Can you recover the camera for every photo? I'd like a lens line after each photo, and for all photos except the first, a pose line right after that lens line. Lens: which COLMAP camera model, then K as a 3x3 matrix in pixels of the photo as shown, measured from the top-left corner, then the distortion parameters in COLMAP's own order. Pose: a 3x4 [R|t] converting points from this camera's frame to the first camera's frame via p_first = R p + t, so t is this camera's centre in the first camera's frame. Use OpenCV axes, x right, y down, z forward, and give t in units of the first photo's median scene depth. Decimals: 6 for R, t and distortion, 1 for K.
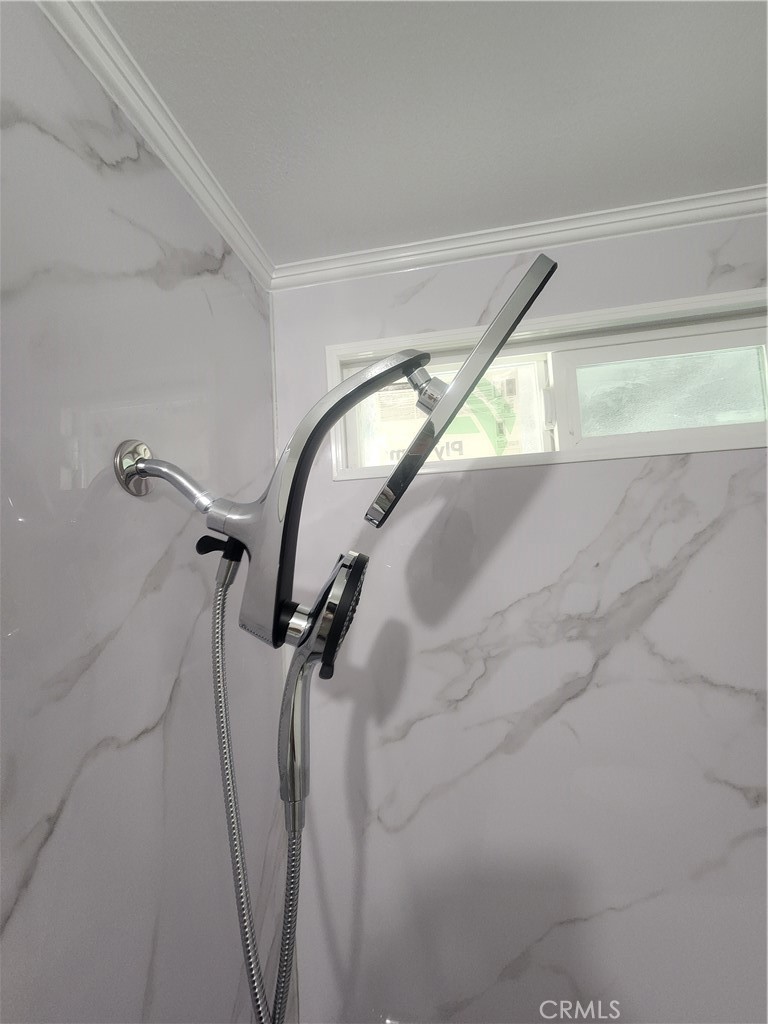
lens RADIAL K [[420.8, 0, 385.3], [0, 420.8, 516.8], [0, 0, 1]] dist [0.001068, 0.000465]
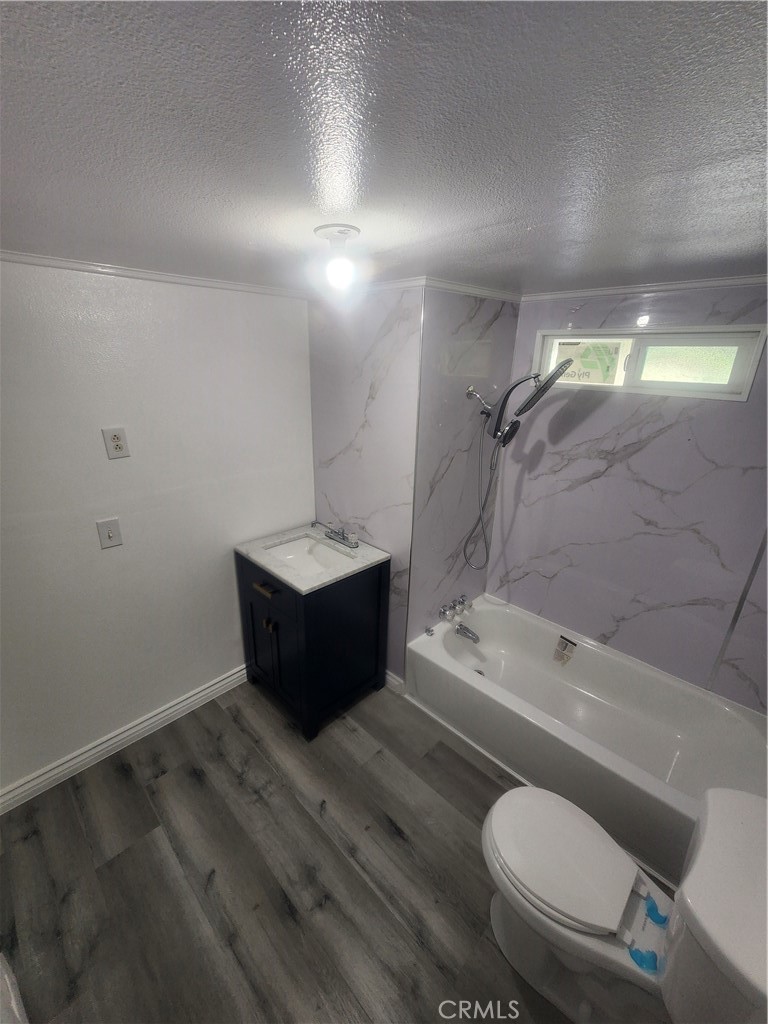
lens RADIAL K [[420.8, 0, 385.3], [0, 420.8, 516.8], [0, 0, 1]] dist [0.001068, 0.000465]
pose [[0.811954, 0.280976, -0.511647, 0.825666], [-0.034461, 0.898072, 0.438497, -0.537225], [0.582703, -0.338408, 0.738876, -2.028985]]
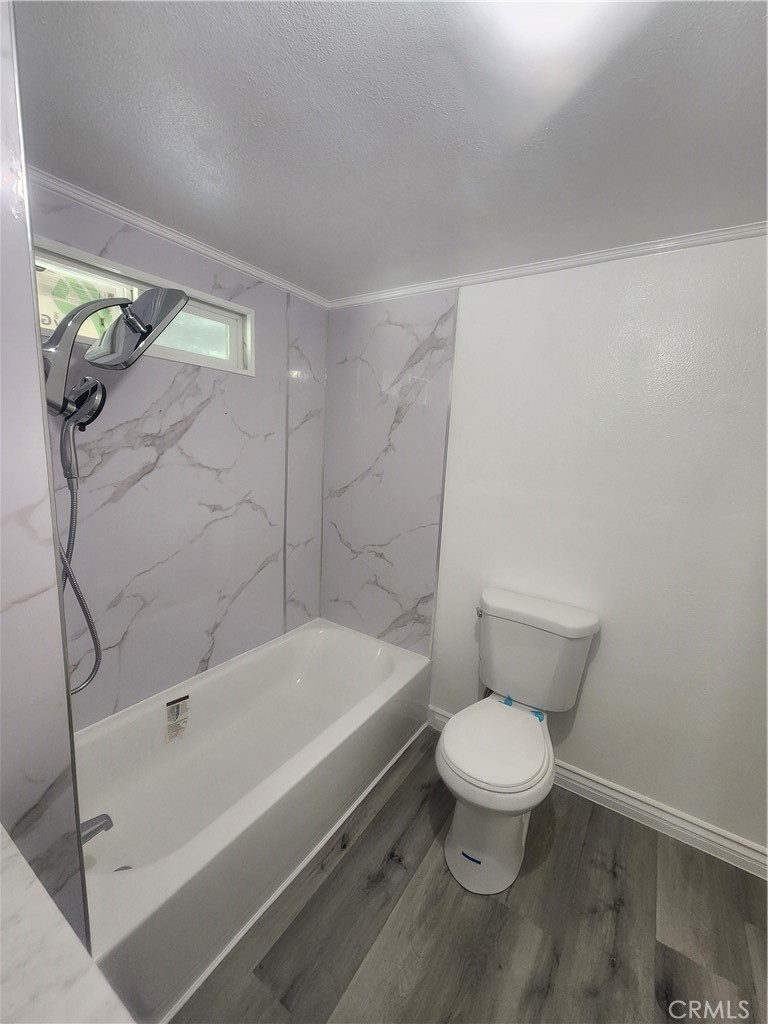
lens RADIAL K [[420.8, 0, 385.3], [0, 420.8, 516.8], [0, 0, 1]] dist [0.001068, 0.000465]
pose [[0.410636, -0.082312, 0.908076, -0.987771], [-0.133851, 0.979686, 0.149332, 0.170712], [-0.901921, -0.182868, 0.391276, -0.926444]]
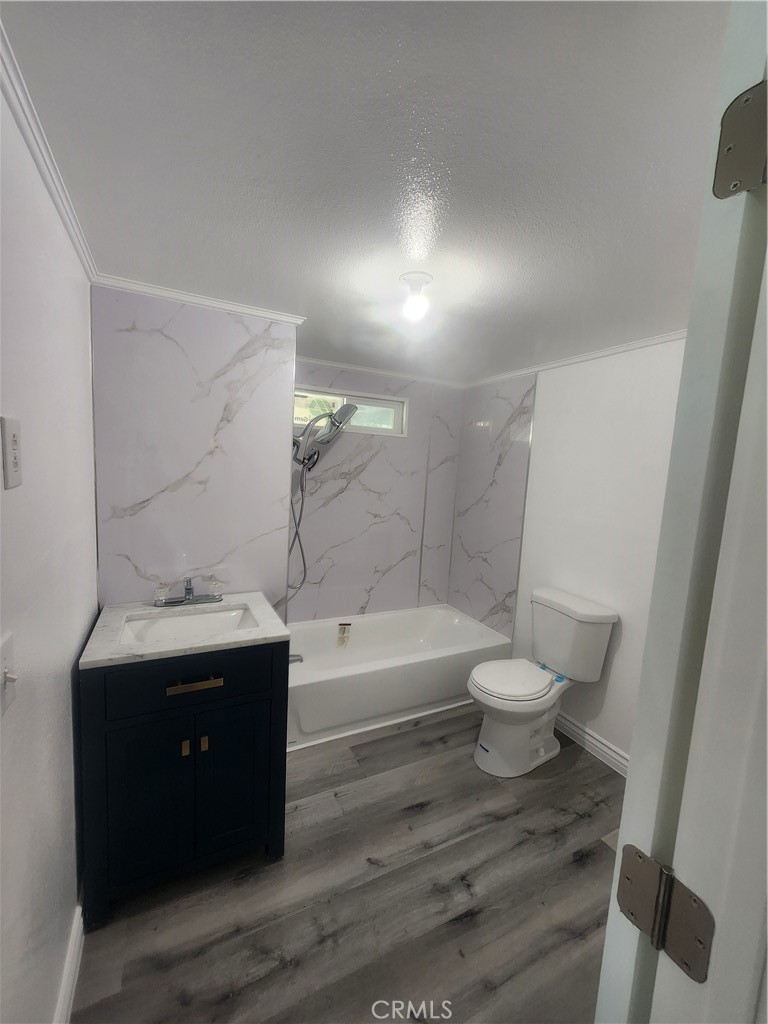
lens RADIAL K [[420.8, 0, 385.3], [0, 420.8, 516.8], [0, 0, 1]] dist [0.001068, 0.000465]
pose [[0.805518, 0.032103, 0.591701, -1.533842], [-0.140188, 0.980510, 0.137648, 0.050025], [-0.575750, -0.193827, 0.794319, -2.392667]]
